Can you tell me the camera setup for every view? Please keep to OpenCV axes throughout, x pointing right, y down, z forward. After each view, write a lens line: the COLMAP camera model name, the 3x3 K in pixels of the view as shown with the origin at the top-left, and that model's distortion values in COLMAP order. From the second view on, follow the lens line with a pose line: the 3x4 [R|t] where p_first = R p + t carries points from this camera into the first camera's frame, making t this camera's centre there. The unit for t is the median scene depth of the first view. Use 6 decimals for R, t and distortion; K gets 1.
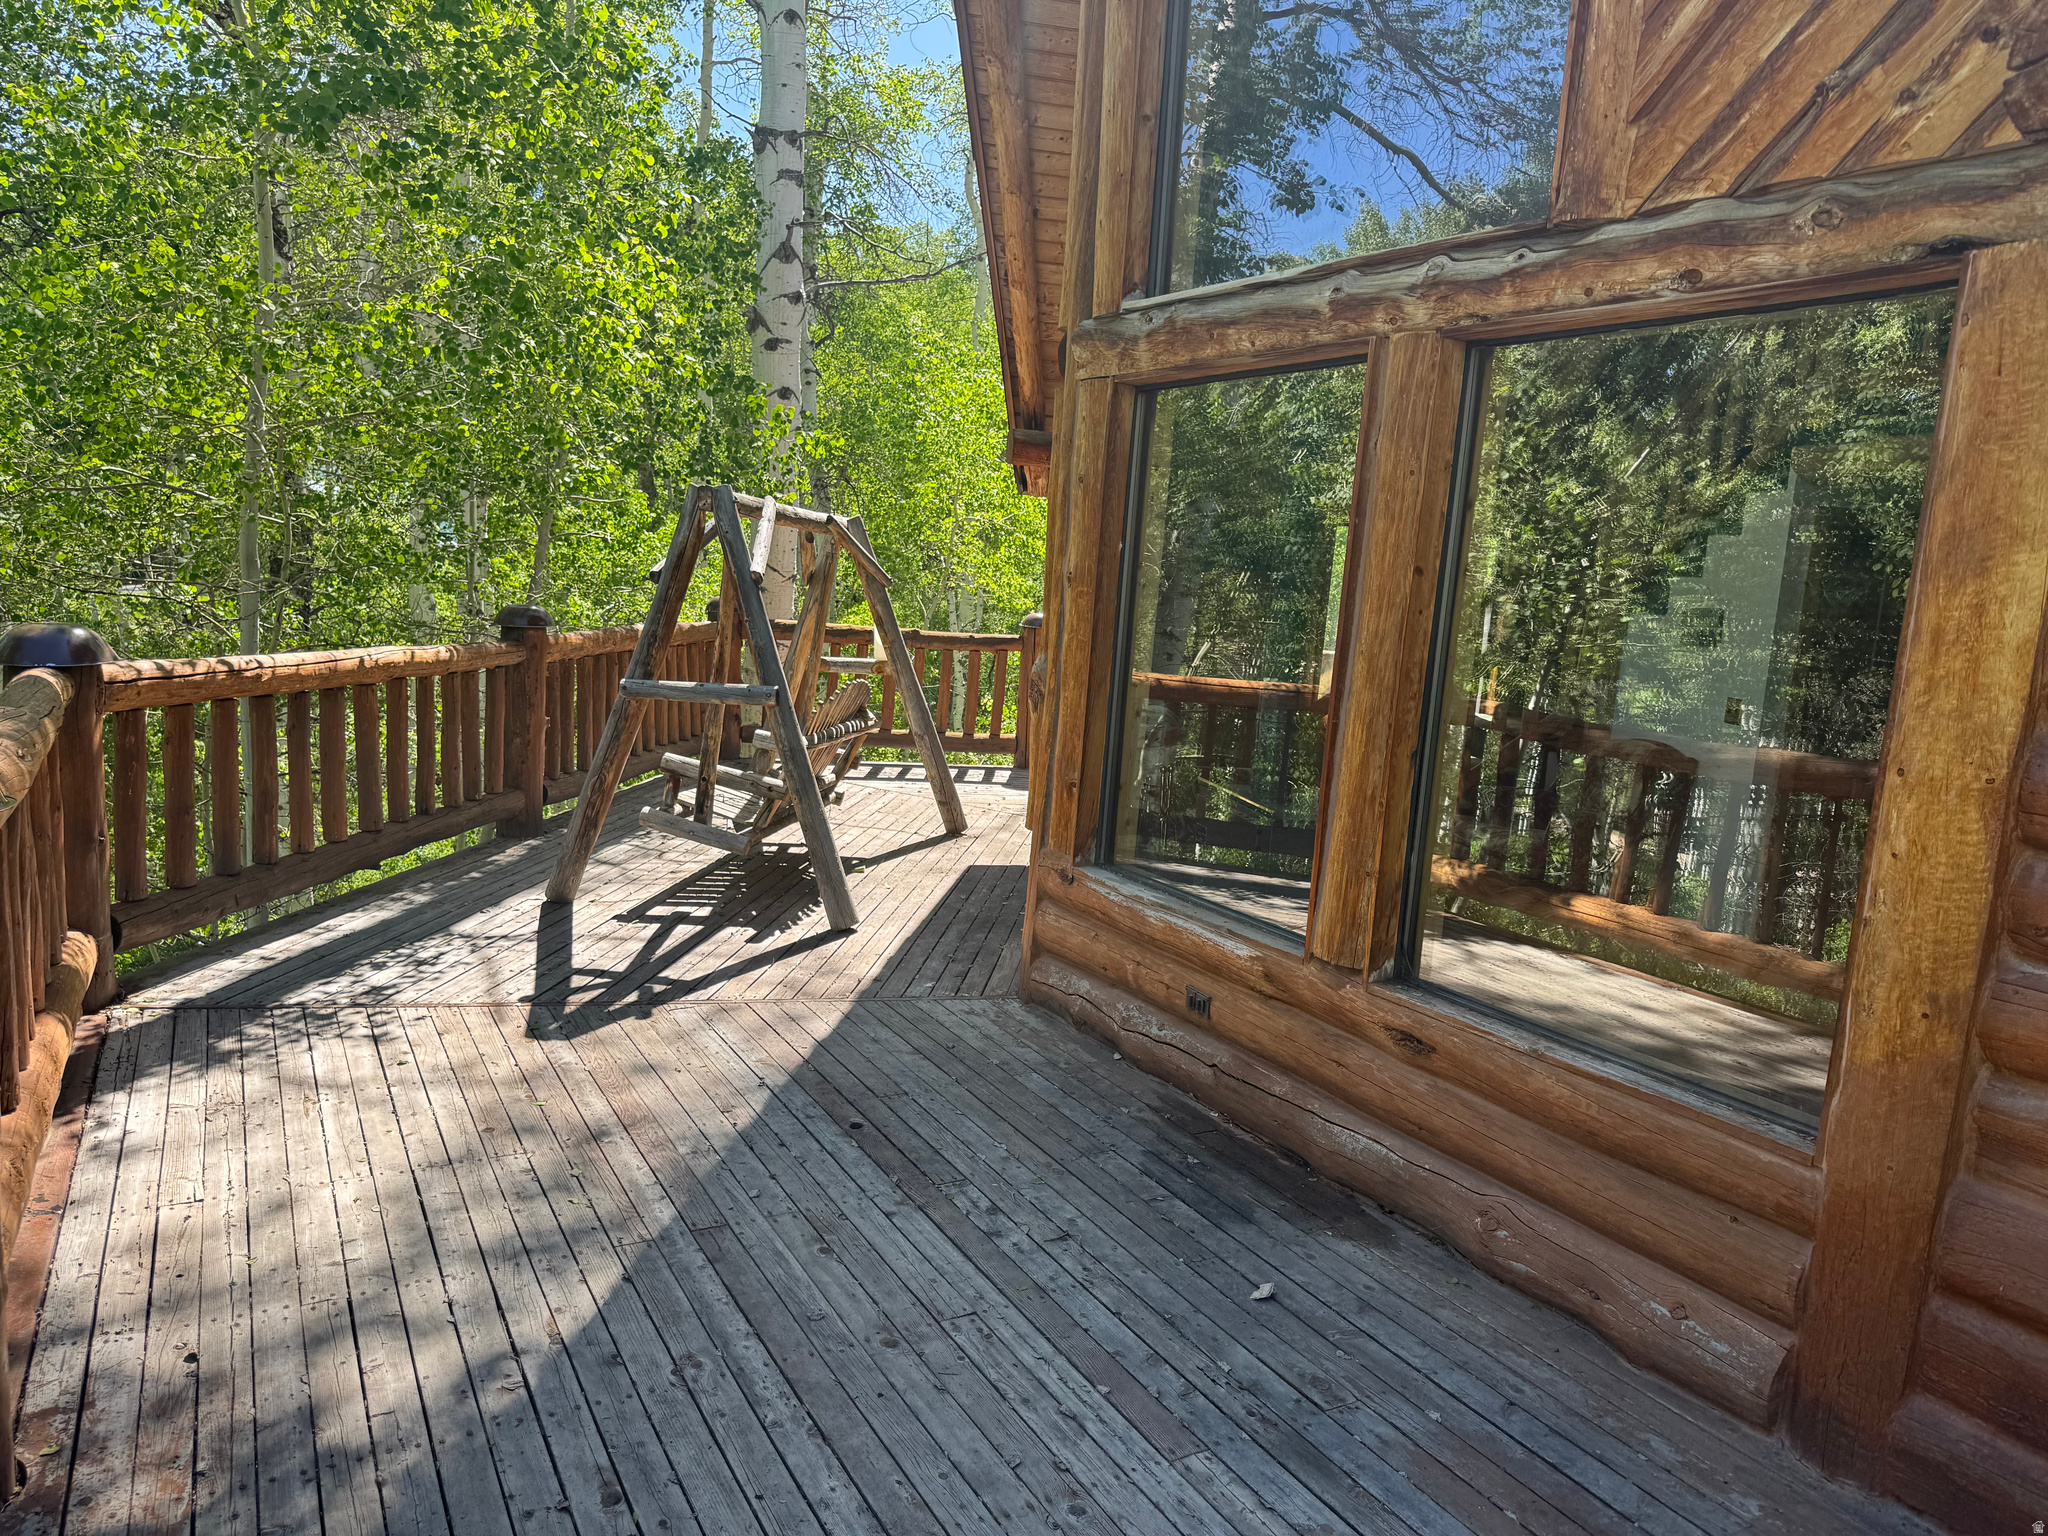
lens RADIAL K [[1441.6, 0, 1024.0], [0, 1441.6, 771.0], [0, 0, 1]] dist [0.071042, -0.115184]
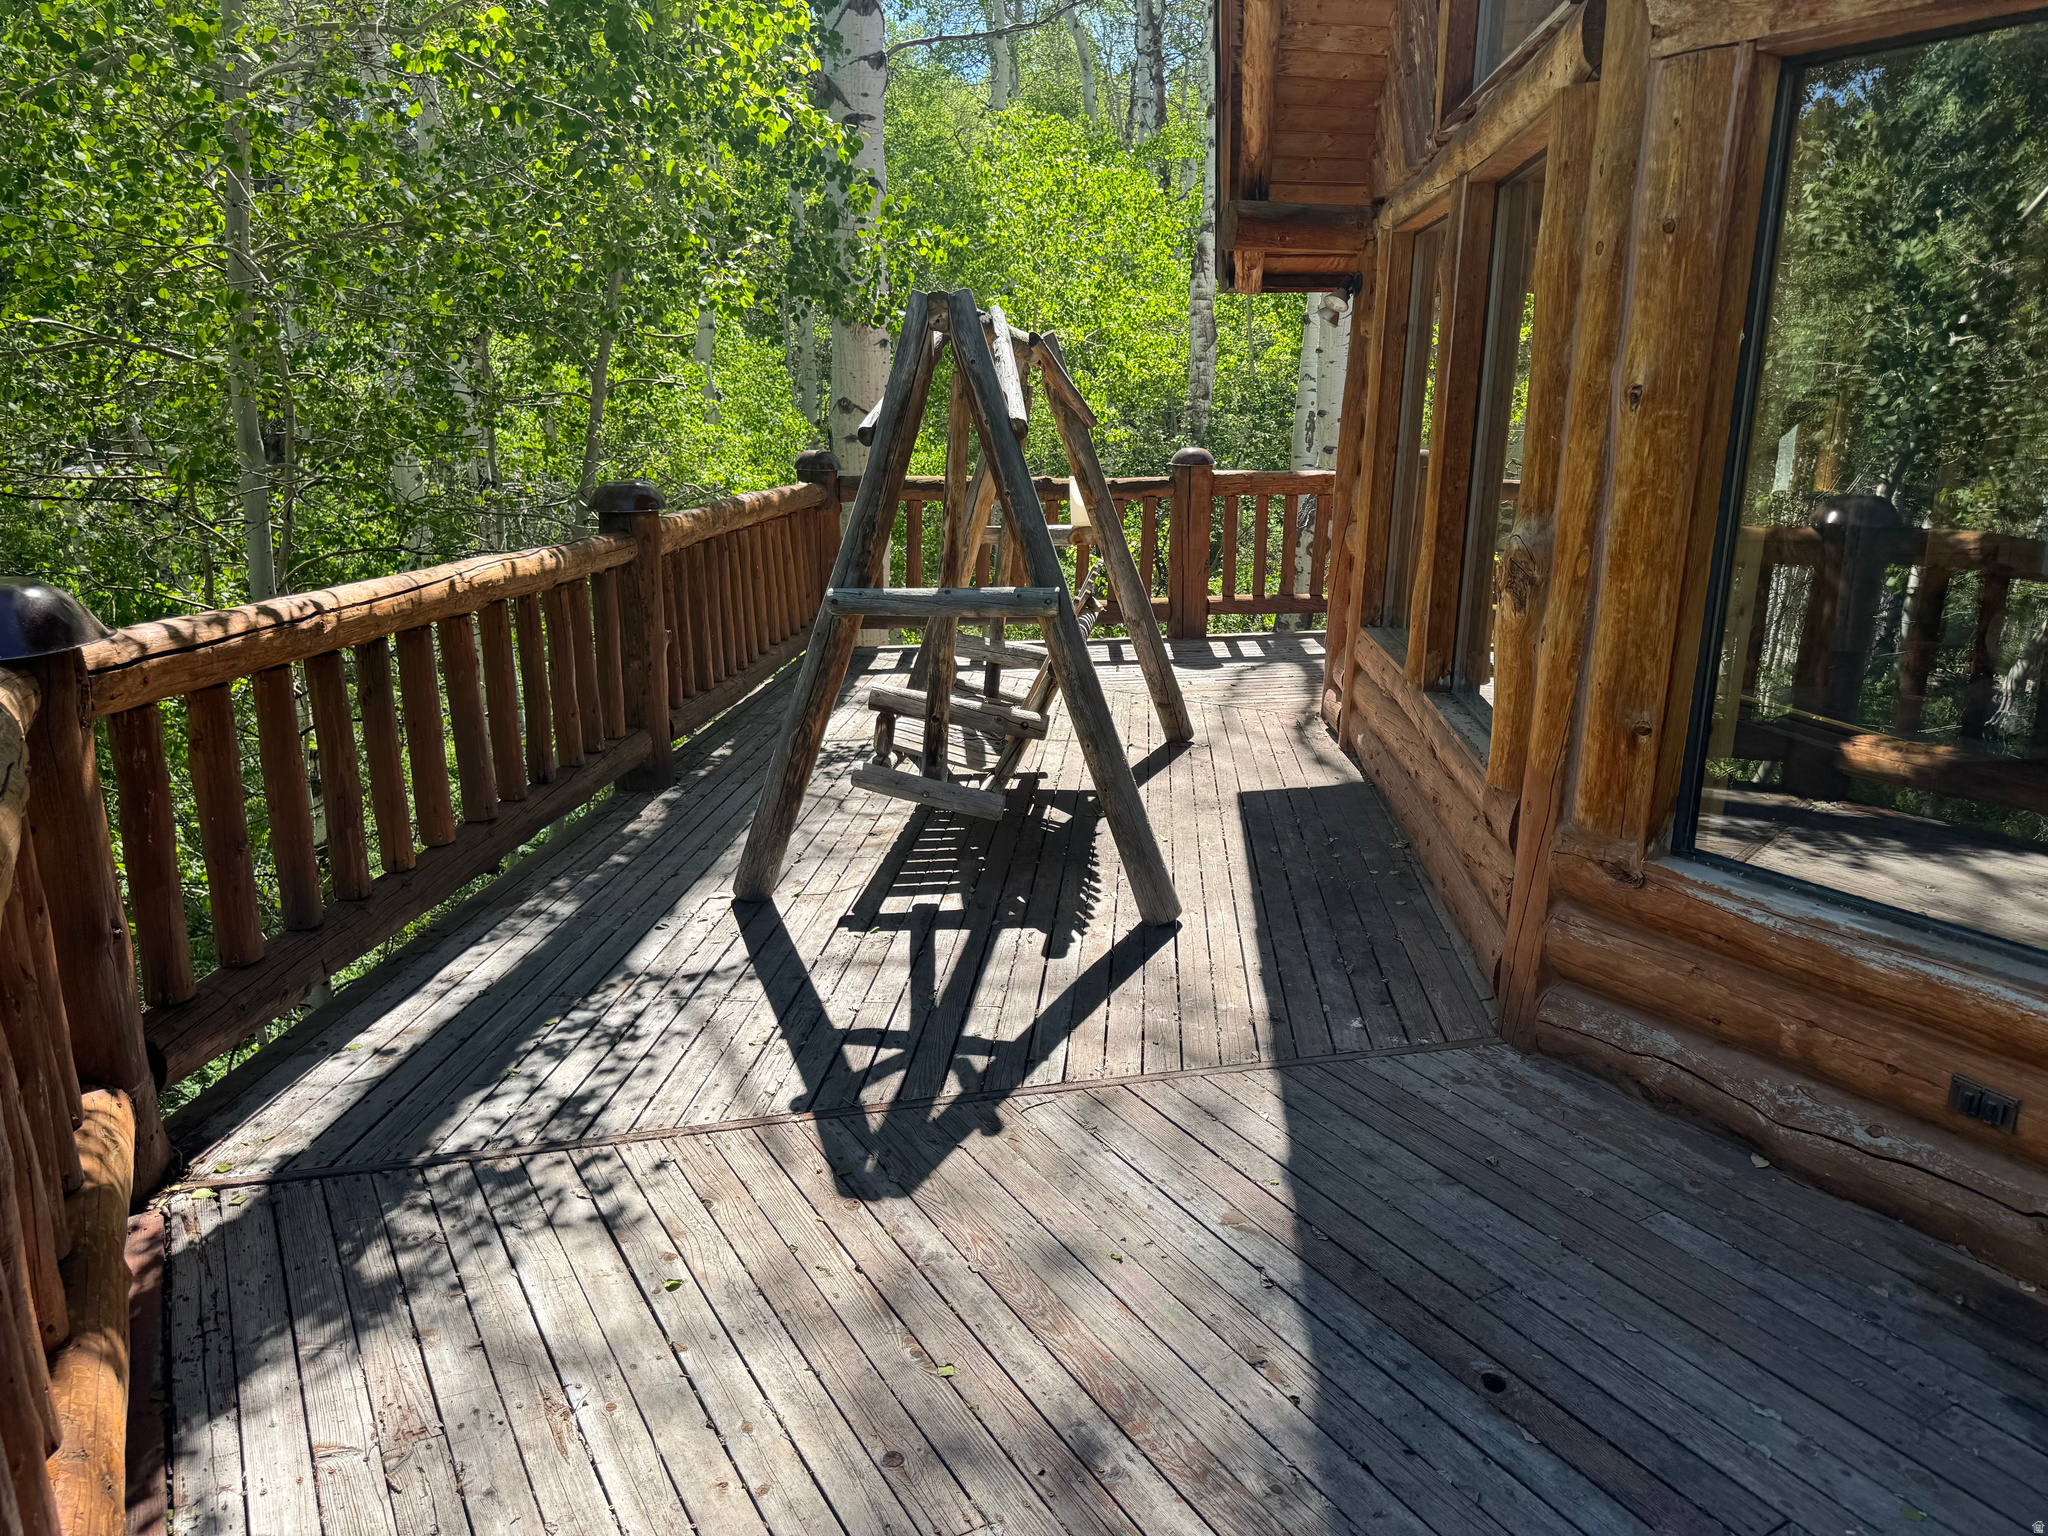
lens RADIAL K [[1438.2, 0, 1025.5], [0, 1438.2, 758.2], [0, 0, 1]] dist [0.091200, -0.123314]
pose [[0.998017, -0.061499, 0.013410, -0.228735], [0.059695, 0.992338, 0.108177, -0.060159], [-0.019960, -0.107162, 0.994041, 0.347396]]
